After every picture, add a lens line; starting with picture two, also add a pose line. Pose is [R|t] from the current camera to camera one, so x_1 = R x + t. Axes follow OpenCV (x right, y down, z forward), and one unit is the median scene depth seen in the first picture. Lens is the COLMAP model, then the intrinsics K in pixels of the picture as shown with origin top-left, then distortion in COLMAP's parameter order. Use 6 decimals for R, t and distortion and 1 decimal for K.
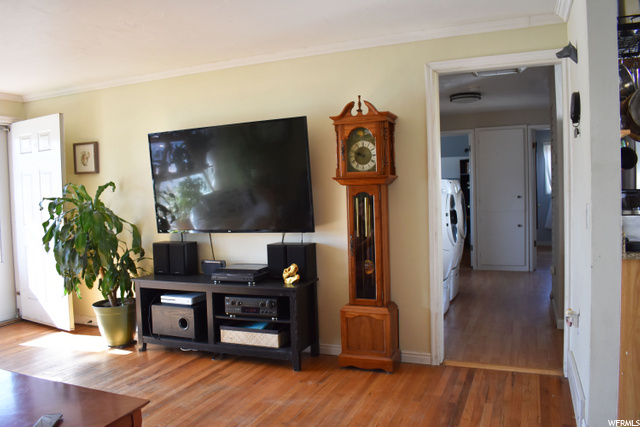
lens RADIAL K [[502.5, 0, 319.1], [0, 502.5, 214.4], [0, 0, 1]] dist [-0.090823, 0.009022]
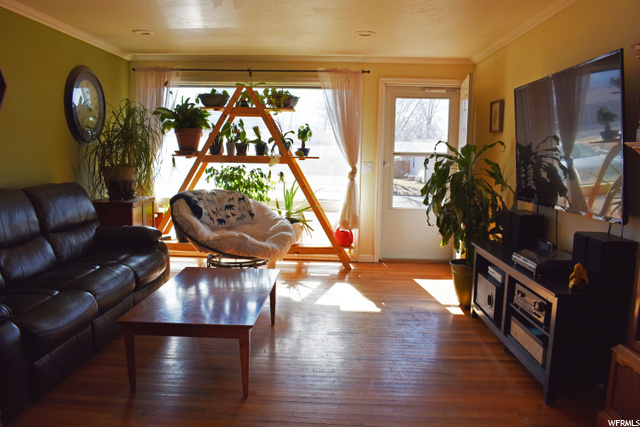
lens RADIAL K [[502.5, 0, 319.6], [0, 502.5, 213.3], [0, 0, 1]] dist [-0.090823, 0.009022]
pose [[0.354982, 0.153219, -0.922232, 0.352565], [-0.075571, 0.987953, 0.135049, -0.029859], [0.931814, 0.021754, 0.362285, 0.314160]]
